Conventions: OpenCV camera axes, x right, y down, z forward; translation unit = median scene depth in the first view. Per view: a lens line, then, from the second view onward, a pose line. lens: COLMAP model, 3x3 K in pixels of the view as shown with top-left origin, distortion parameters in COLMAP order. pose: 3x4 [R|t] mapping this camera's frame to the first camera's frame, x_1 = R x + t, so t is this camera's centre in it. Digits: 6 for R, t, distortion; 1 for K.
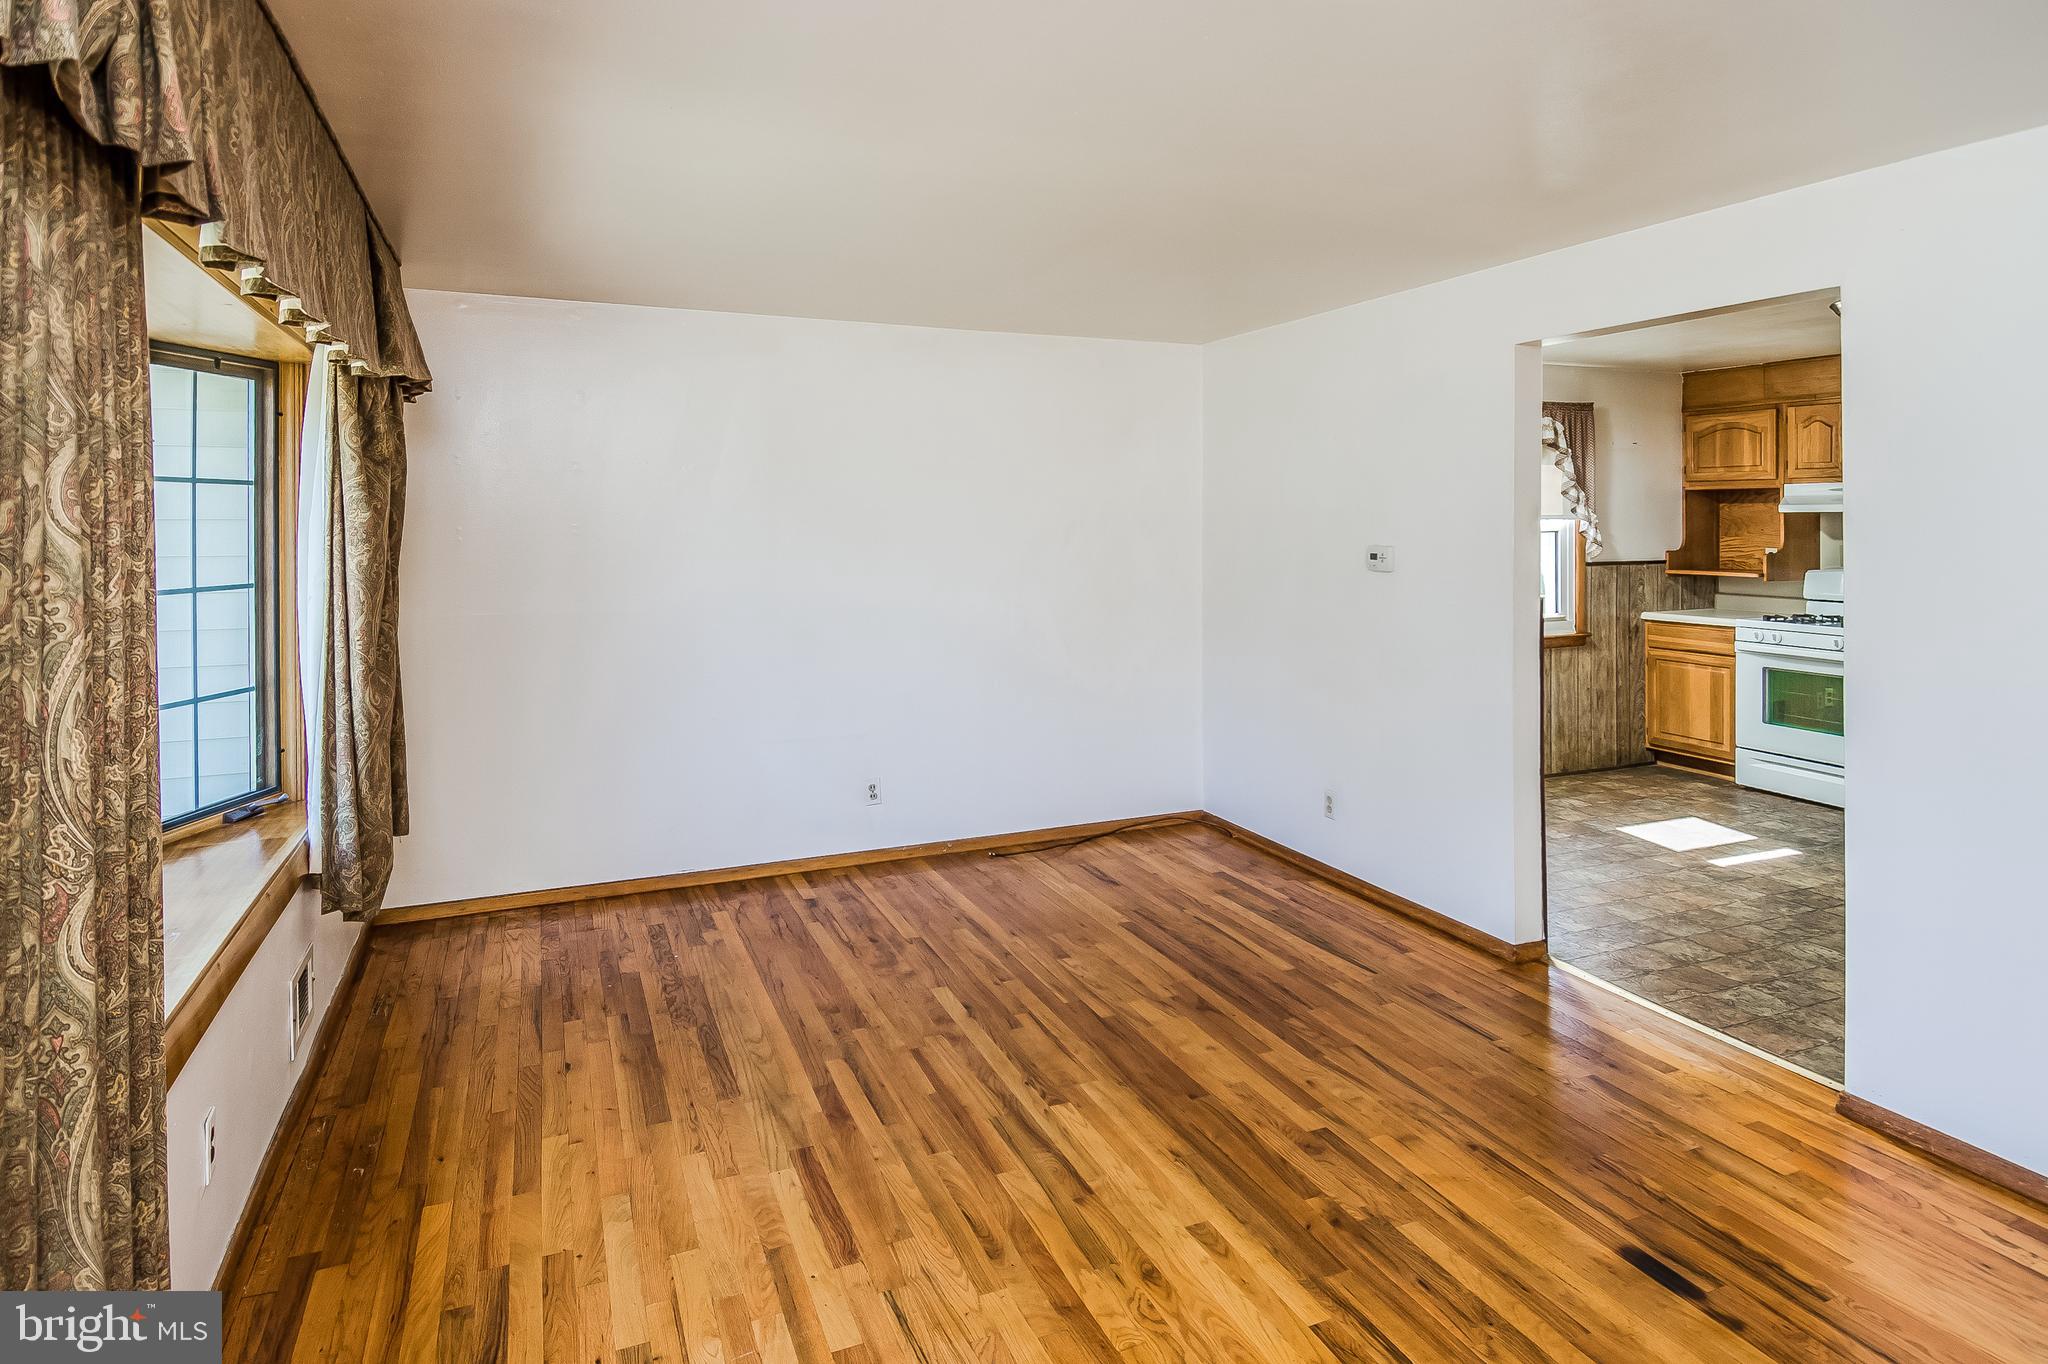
lens RADIAL K [[1165.4, 0, 1069.0], [0, 1165.4, 530.6], [0, 0, 1]] dist [0.009467, -0.002765]
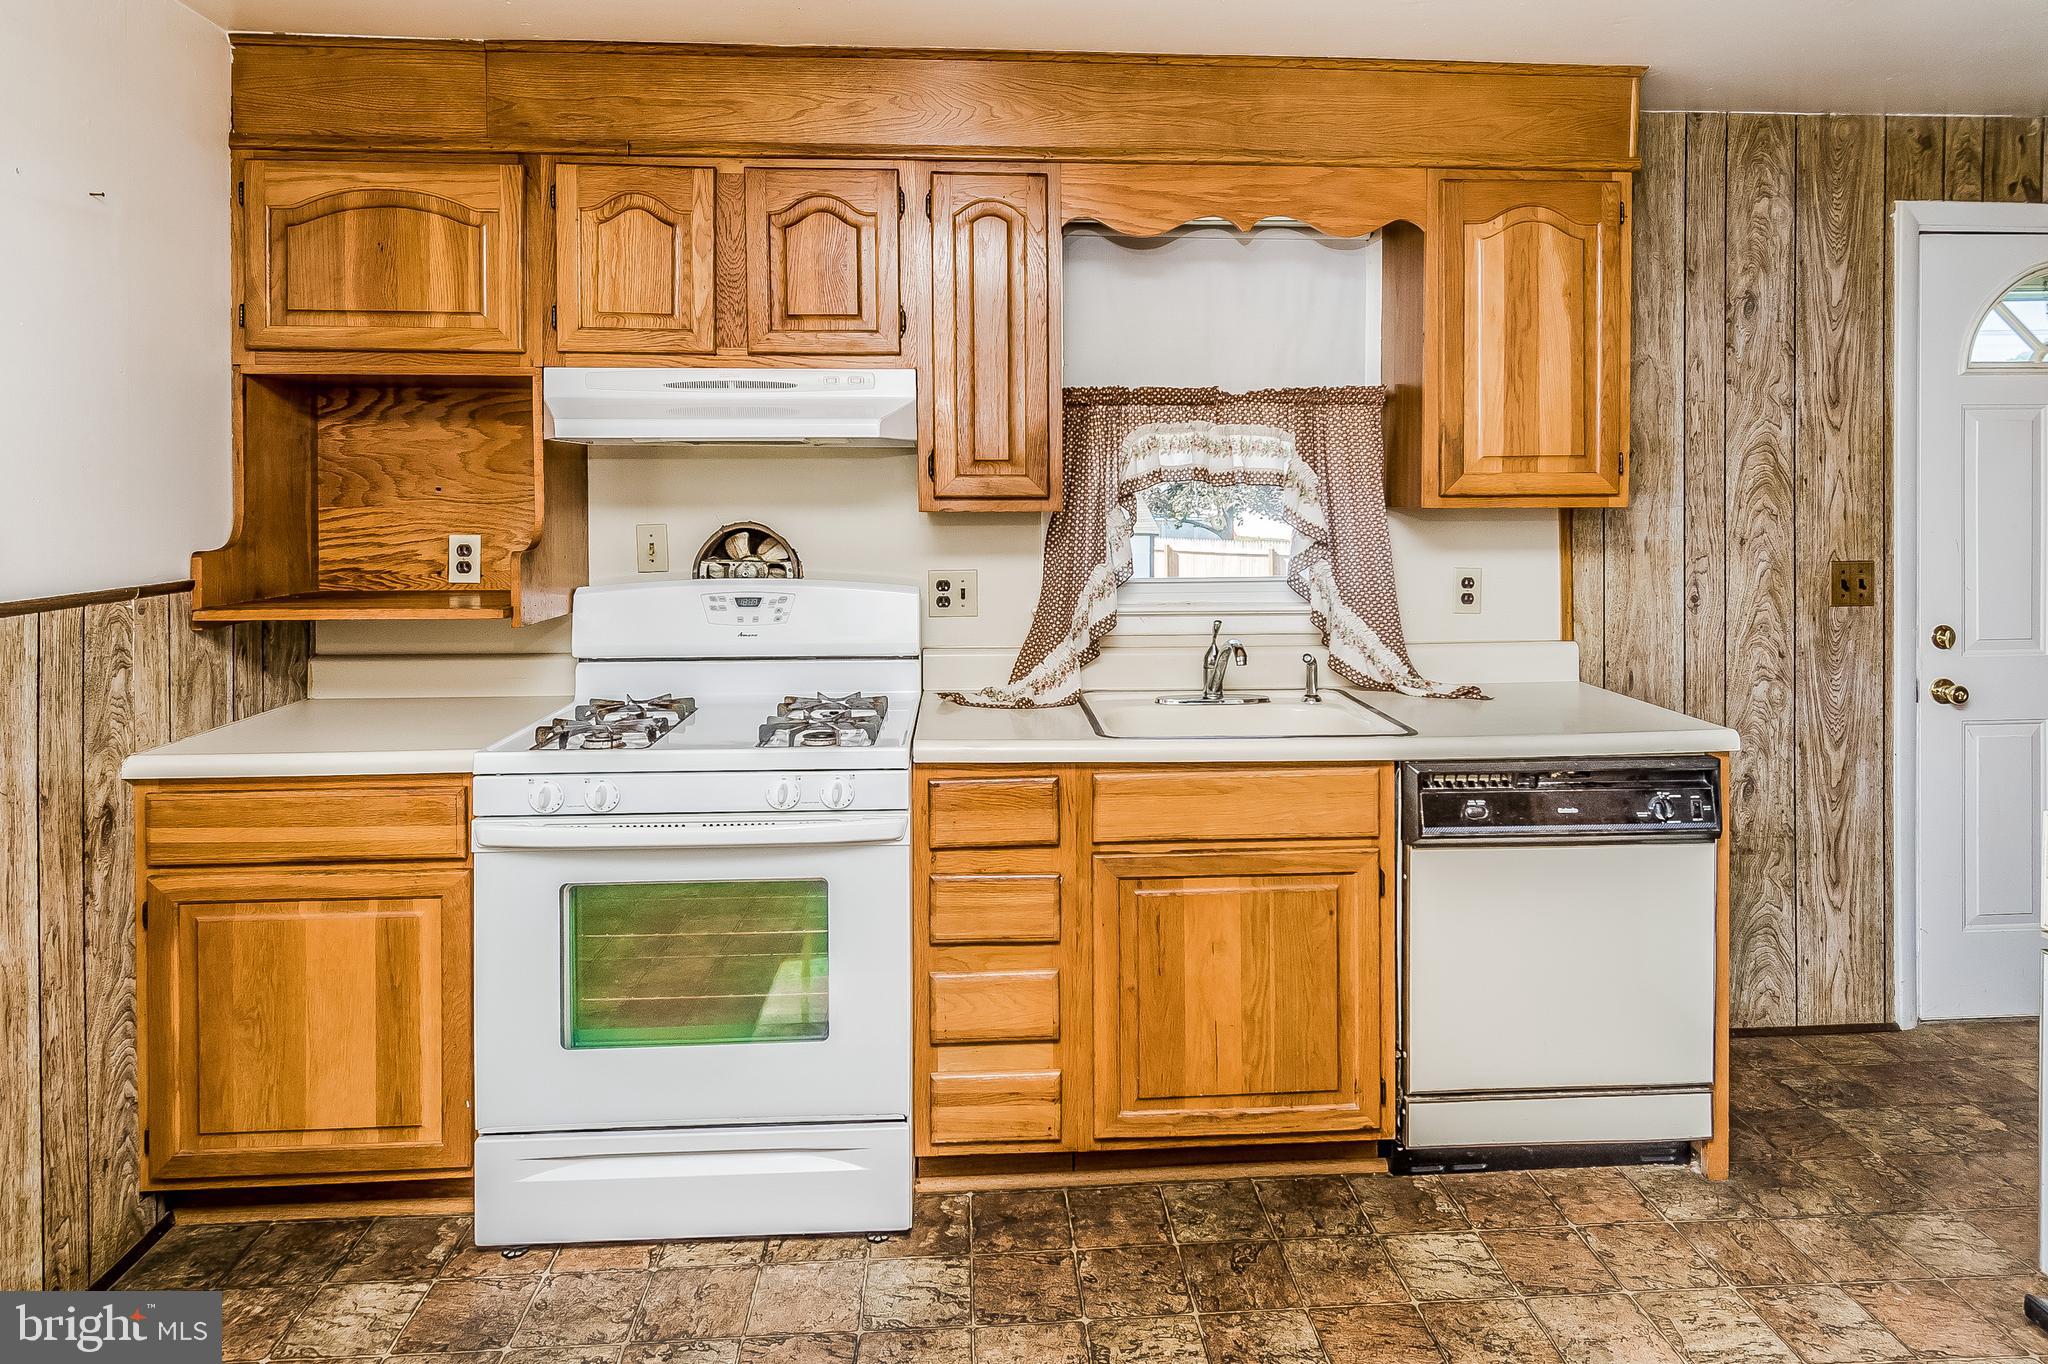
lens RADIAL K [[1165.4, 0, 1035.2], [0, 1165.4, 508.9], [0, 0, 1]] dist [0.009467, -0.002765]
pose [[0.338078, -0.009443, 0.941071, 0.296052], [0.005075, 0.999953, 0.008210, 0.004340], [-0.941104, 0.002000, 0.338110, 0.698850]]
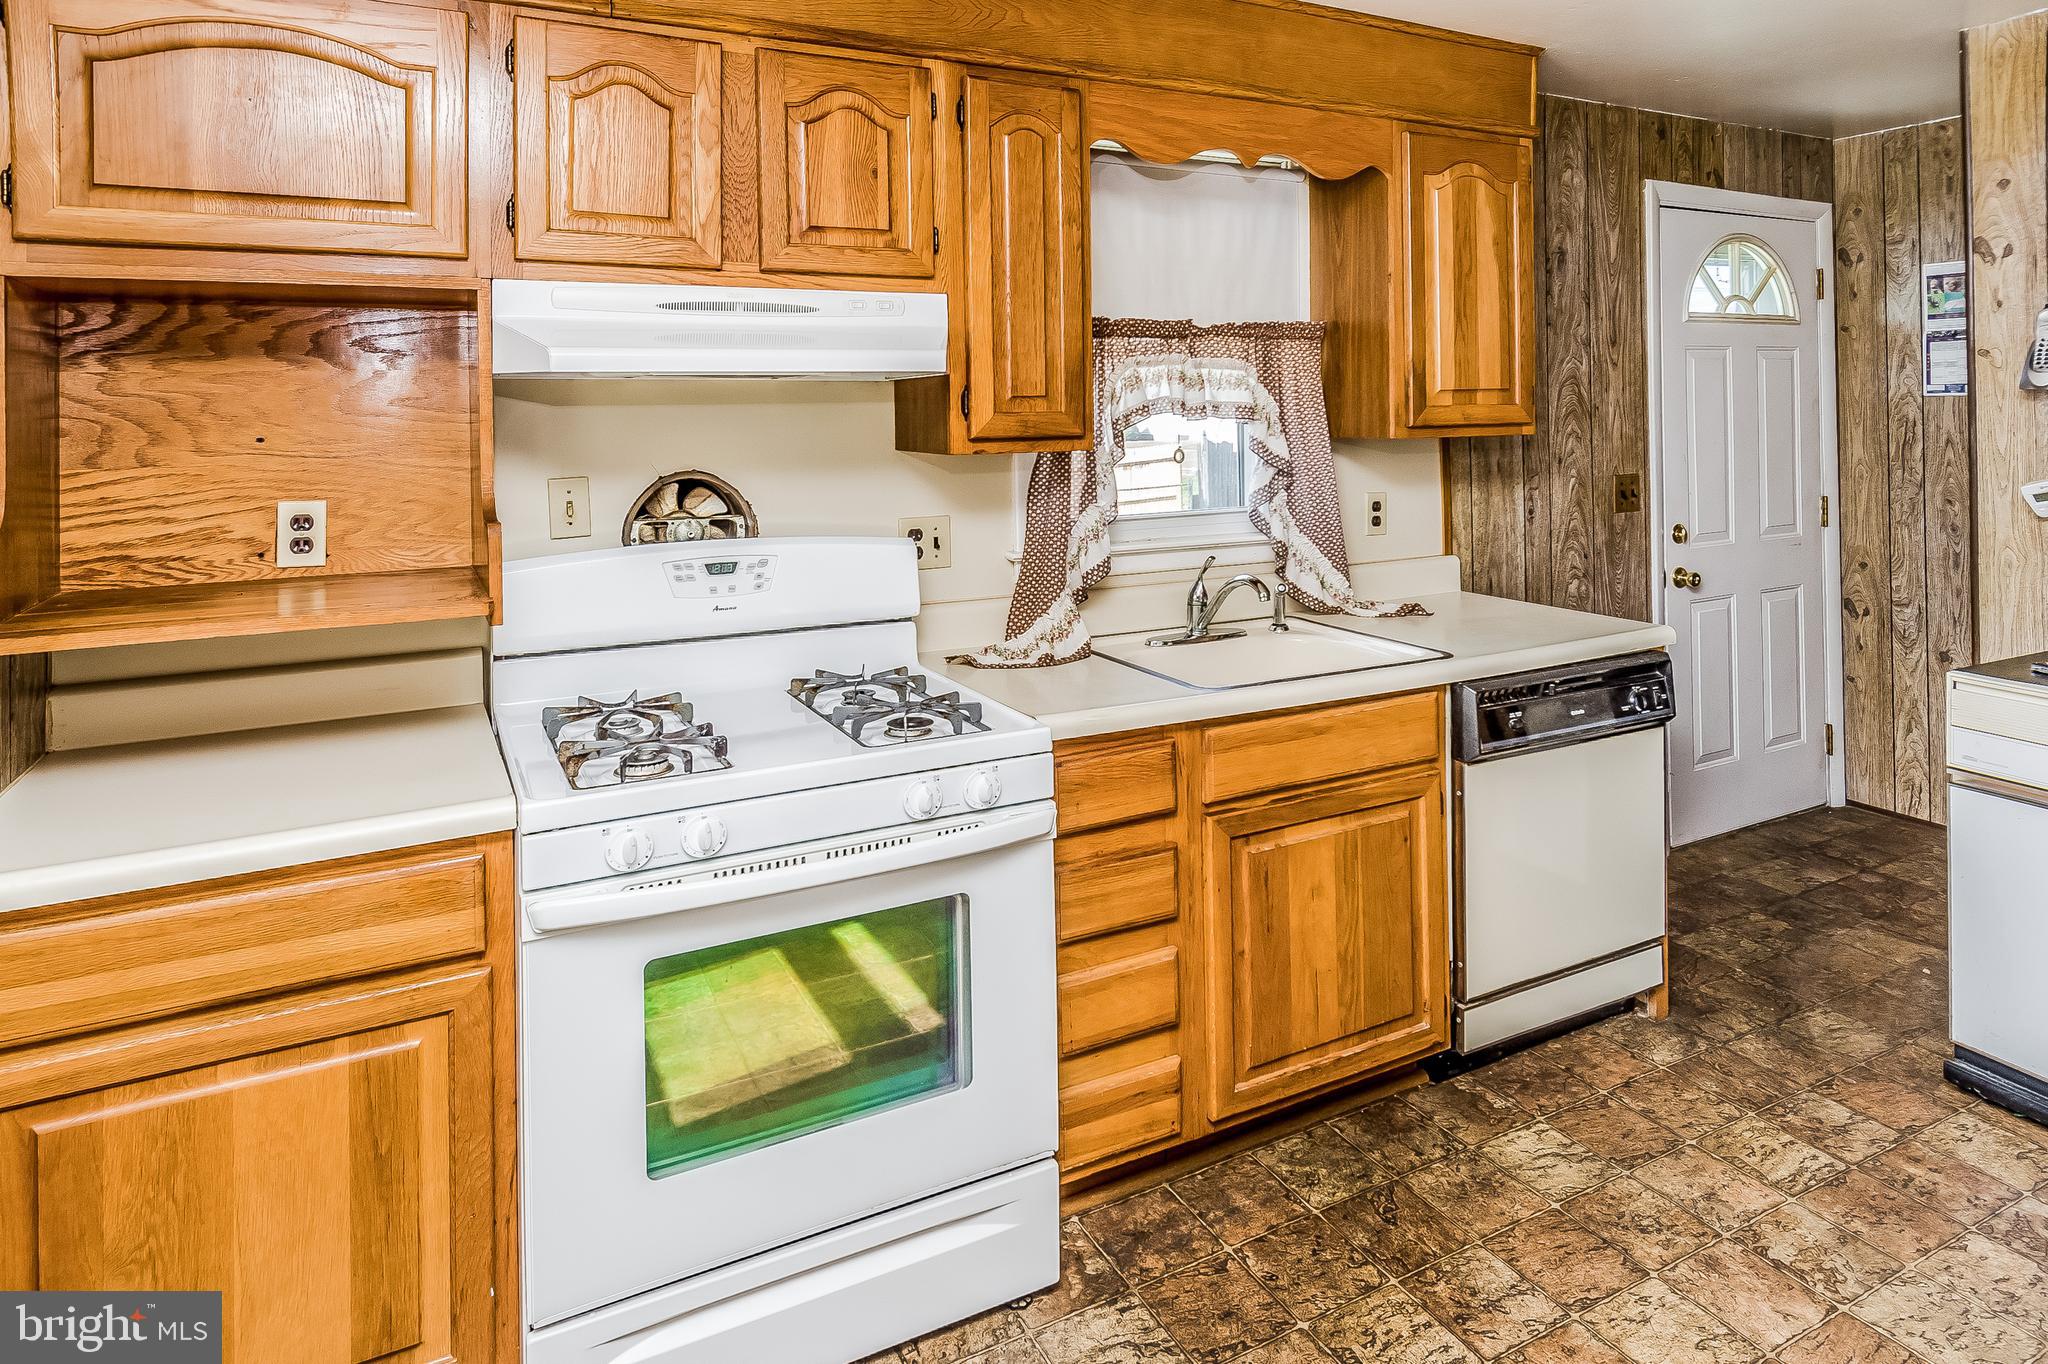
lens RADIAL K [[1165.4, 0, 1056.5], [0, 1165.4, 401.9], [0, 0, 1]] dist [0.009467, -0.002765]
pose [[-0.062512, 0.012493, 0.997966, 0.302480], [0.018973, 0.999756, -0.011326, -0.002758], [-0.997864, 0.018226, -0.062734, 0.854823]]
